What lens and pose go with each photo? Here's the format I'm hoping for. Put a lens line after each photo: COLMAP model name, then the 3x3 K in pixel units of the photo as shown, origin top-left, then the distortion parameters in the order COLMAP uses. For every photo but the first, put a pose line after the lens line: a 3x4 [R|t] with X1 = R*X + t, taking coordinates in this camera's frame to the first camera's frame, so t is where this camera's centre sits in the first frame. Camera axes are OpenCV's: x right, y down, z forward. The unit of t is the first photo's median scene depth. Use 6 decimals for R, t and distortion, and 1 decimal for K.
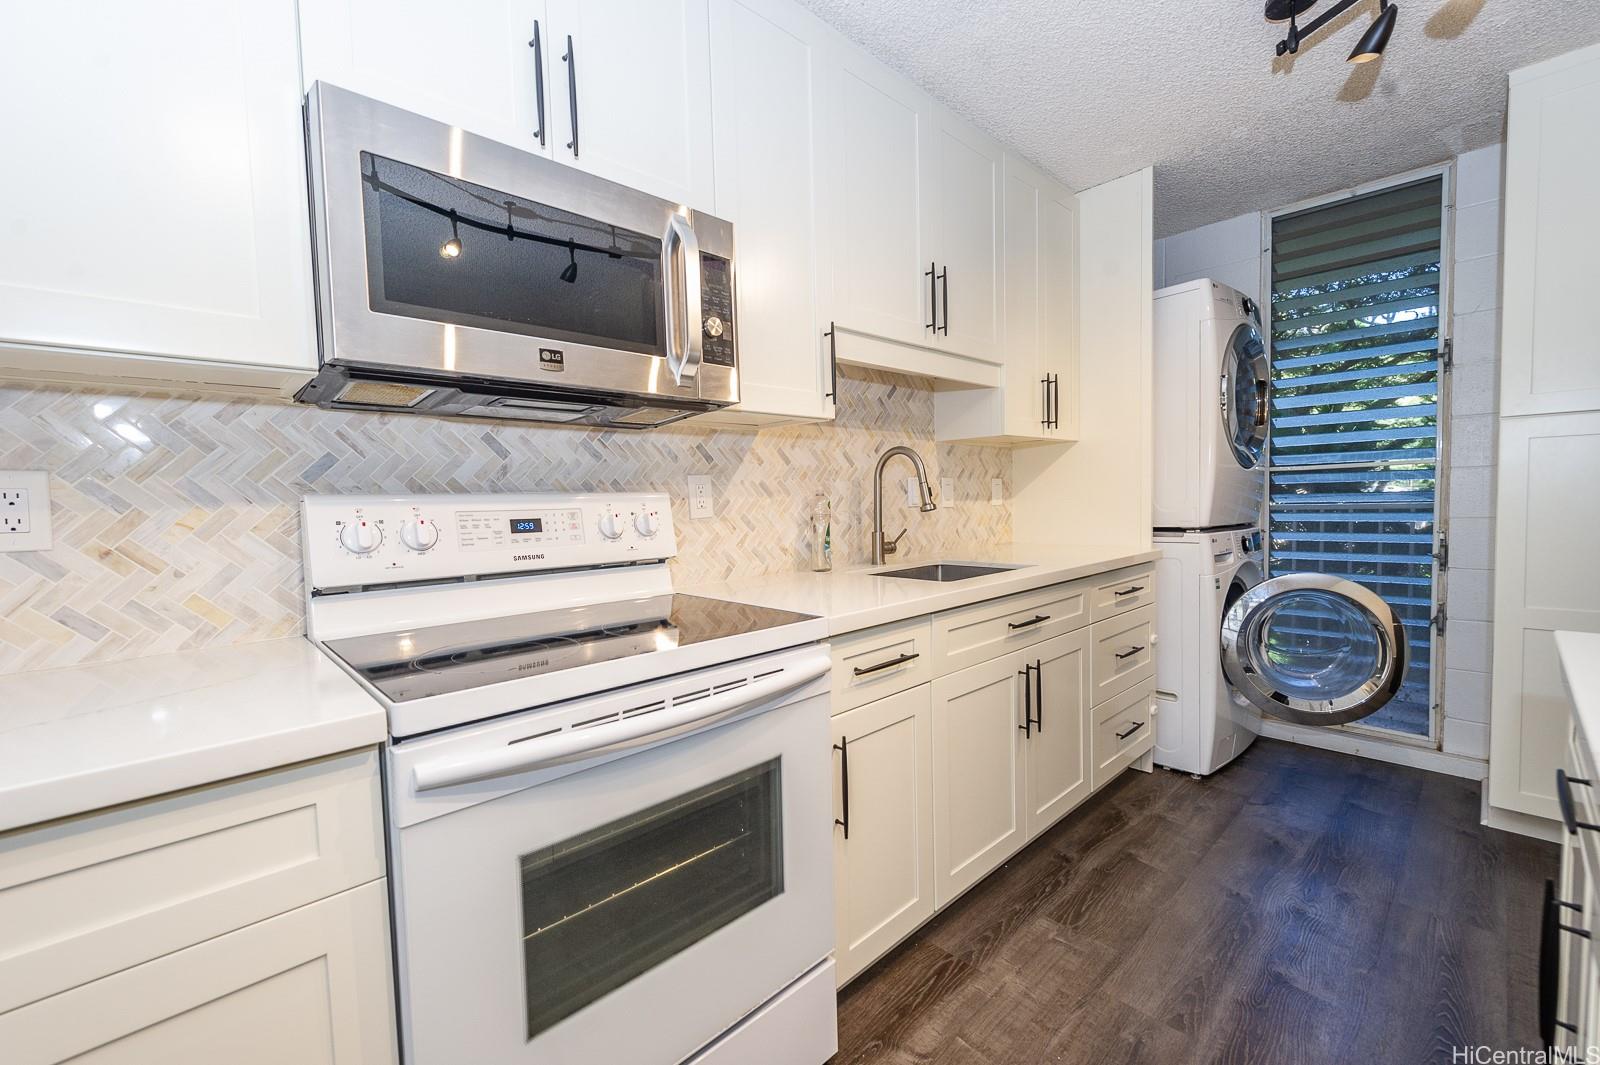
lens RADIAL K [[665.6, 0, 823.2], [0, 665.6, 533.6], [0, 0, 1]] dist [0.010741, -0.000244]
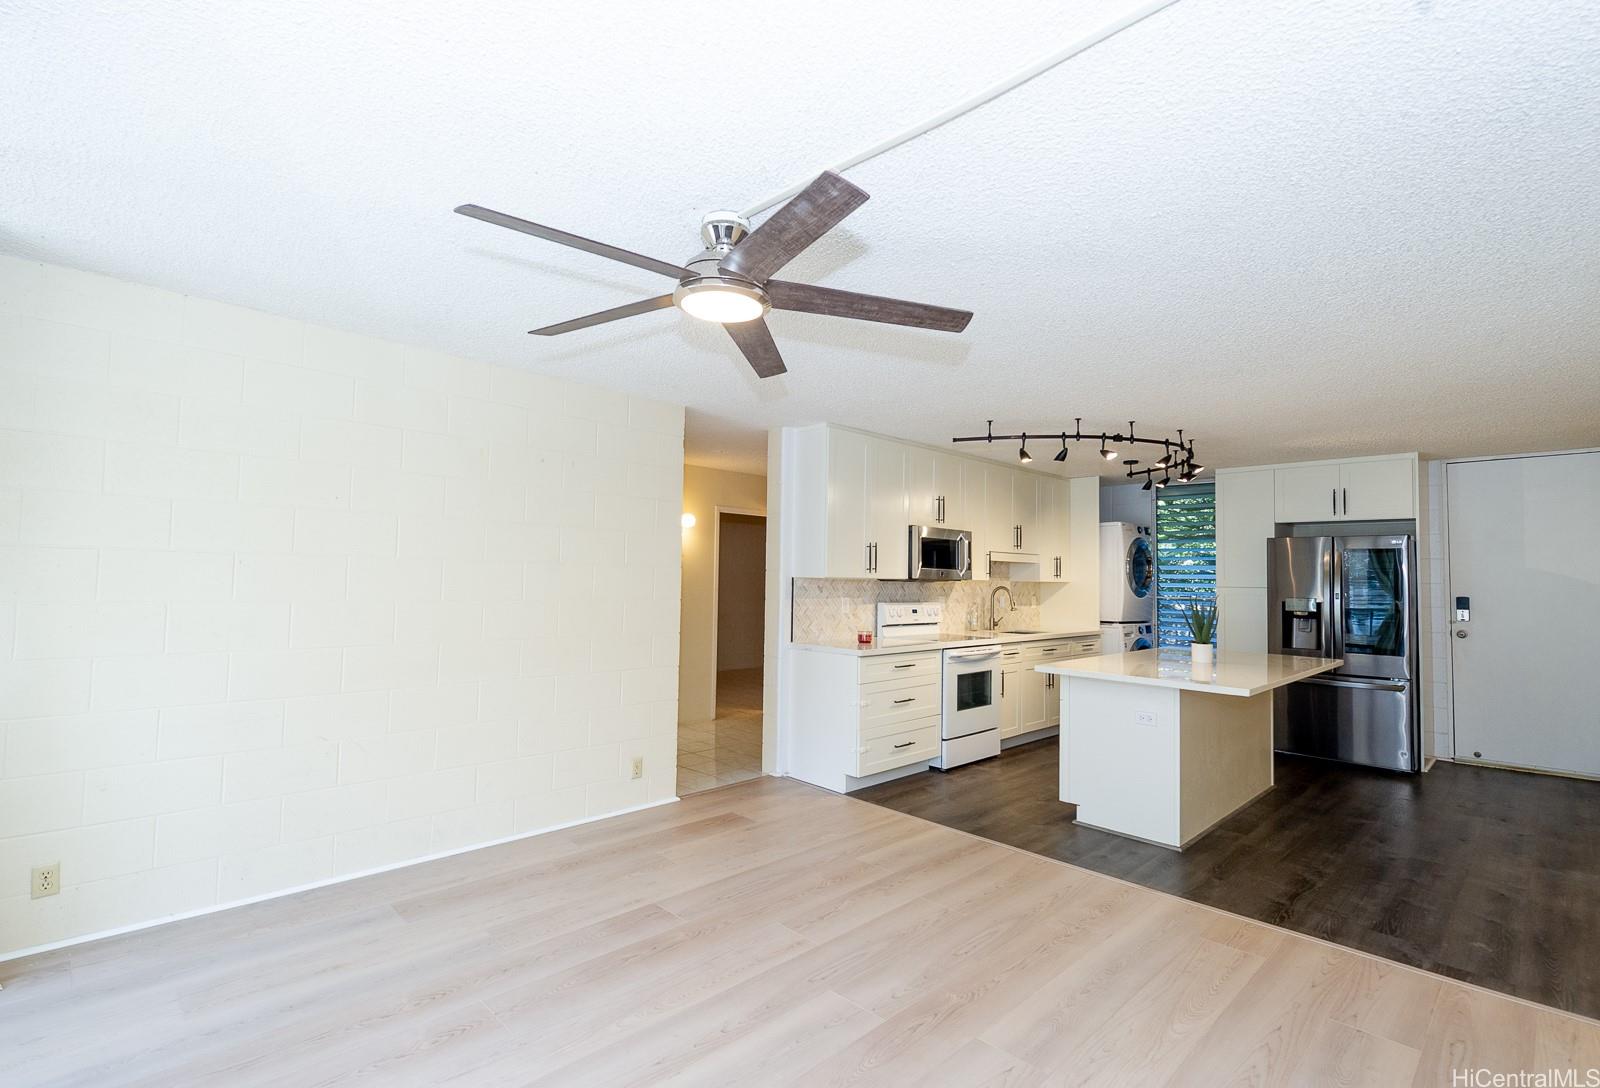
lens RADIAL K [[714.9, 0, 806.4], [0, 714.9, 548.1], [0, 0, 1]] dist [-0.002859, -0.000610]
pose [[0.999078, 0.041563, -0.010786, -0.836138], [-0.042433, 0.994100, -0.099825, 0.049732], [0.006573, 0.100191, 0.994947, -2.444038]]
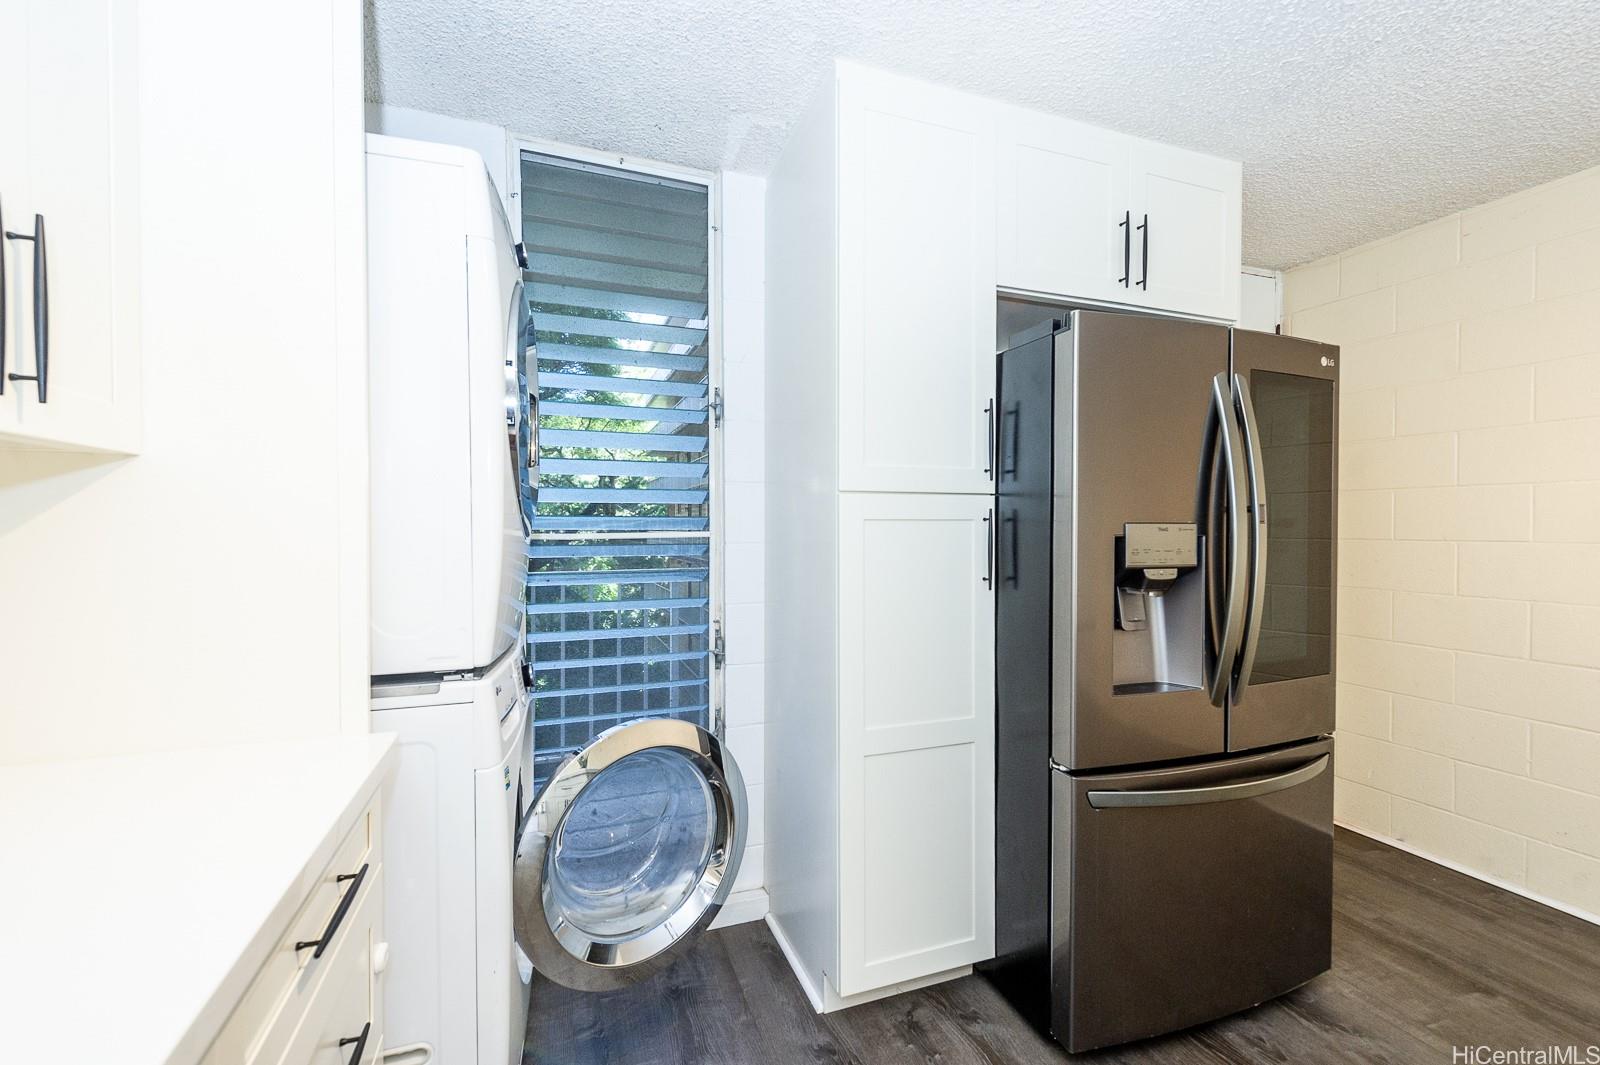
lens RADIAL K [[665.6, 0, 796.1], [0, 665.6, 539.7], [0, 0, 1]] dist [0.010741, -0.000244]
pose [[0.413096, 0.006504, 0.910664, 0.337890], [0.038816, 0.998940, -0.024742, -0.118528], [-0.909860, 0.045569, 0.412406, 0.883139]]
